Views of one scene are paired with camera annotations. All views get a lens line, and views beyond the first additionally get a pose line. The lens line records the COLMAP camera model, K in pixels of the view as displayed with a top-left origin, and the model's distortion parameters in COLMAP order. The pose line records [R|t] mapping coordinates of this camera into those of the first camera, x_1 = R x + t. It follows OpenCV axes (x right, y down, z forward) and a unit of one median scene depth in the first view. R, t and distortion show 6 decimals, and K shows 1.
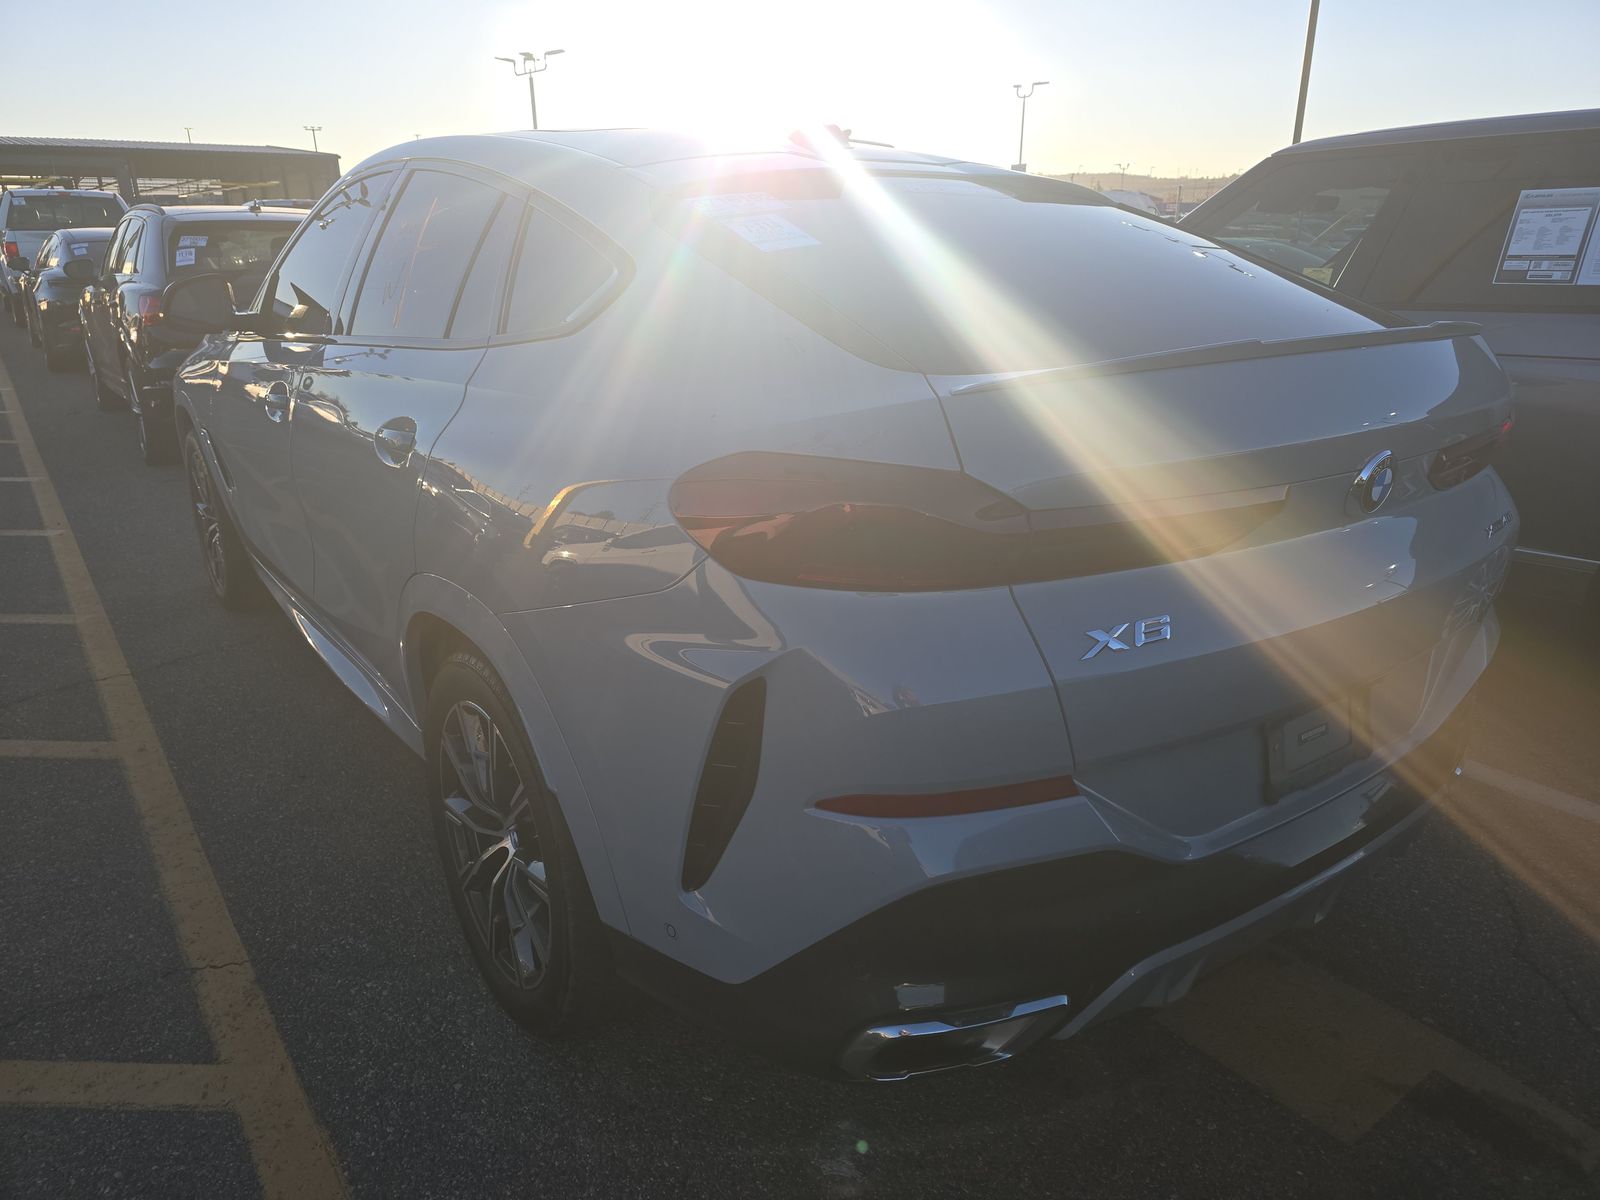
lens RADIAL K [[1092.1, 0, 798.7], [0, 1092.1, 604.4], [0, 0, 1]] dist [0.028046, -0.022195]
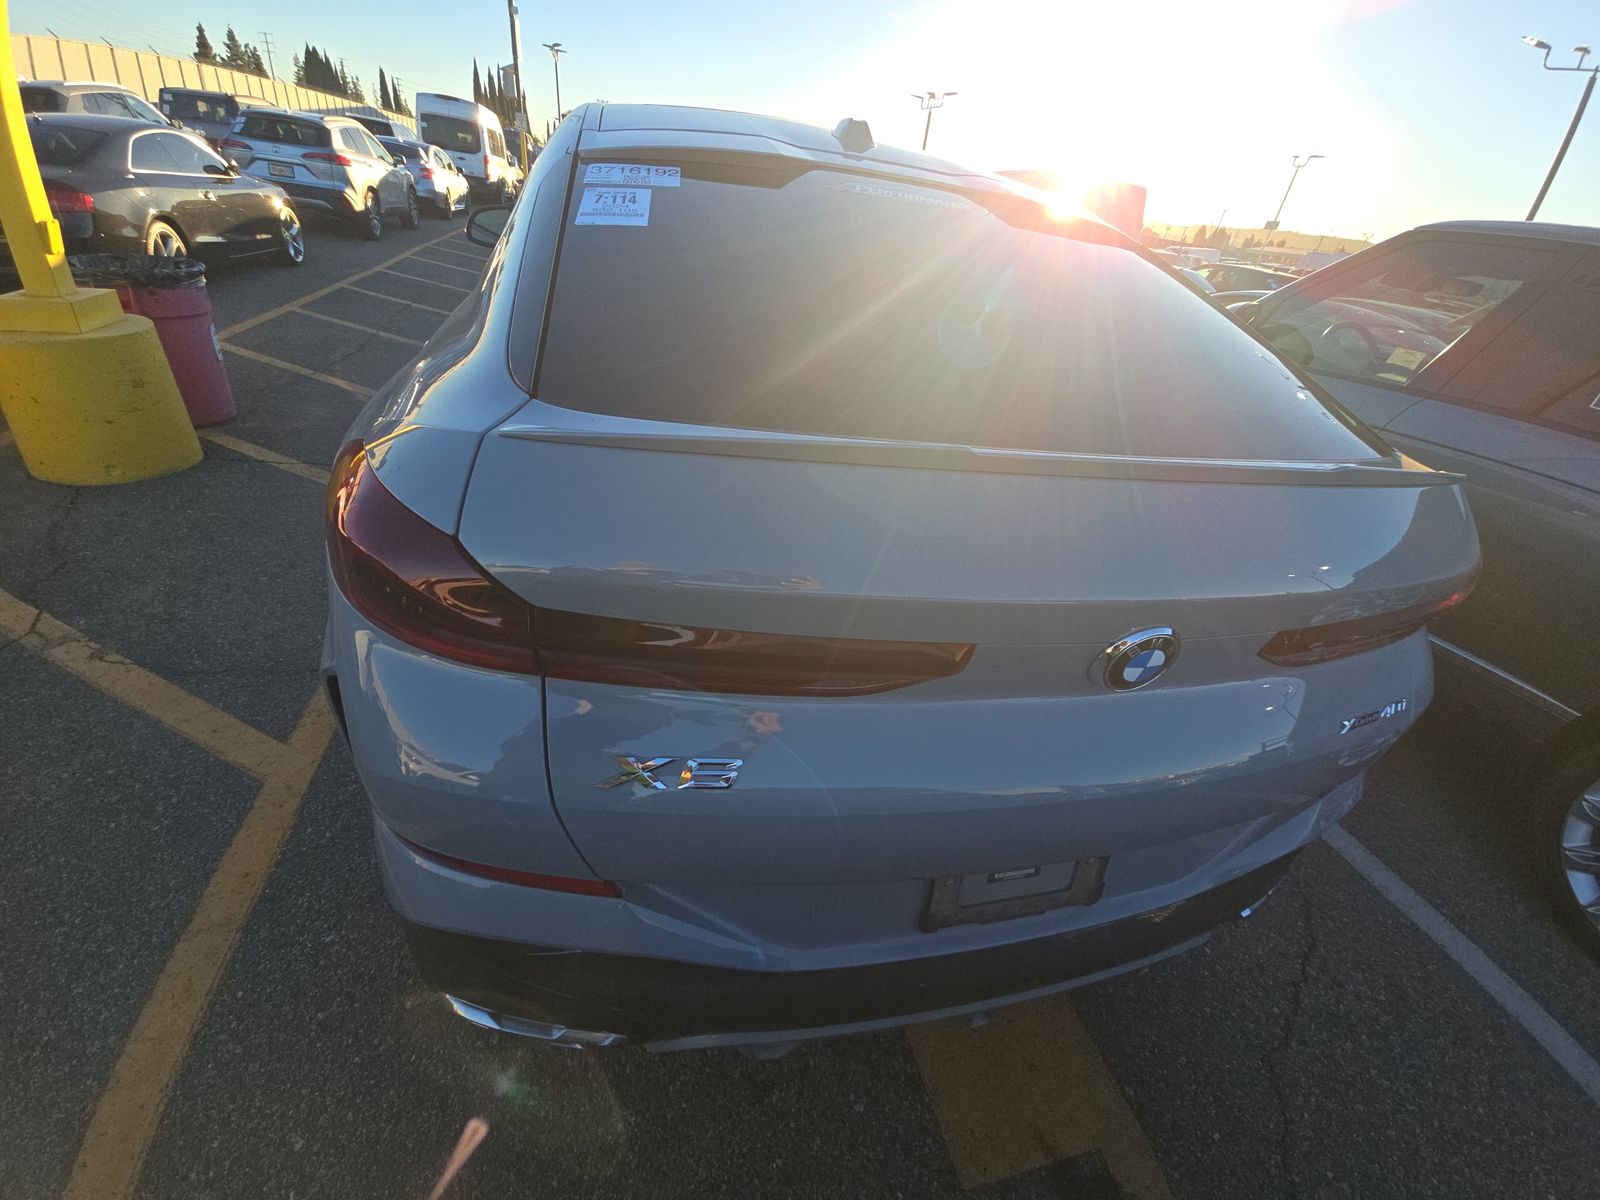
lens RADIAL K [[656.0, 0, 803.8], [0, 656.0, 597.0], [0, 0, 1]] dist [0.002698, 0.000042]
pose [[0.920026, 0.293276, -0.259889, 0.324295], [-0.240741, 0.946327, 0.215659, -0.154235], [0.309187, -0.135846, 0.941249, 0.384656]]
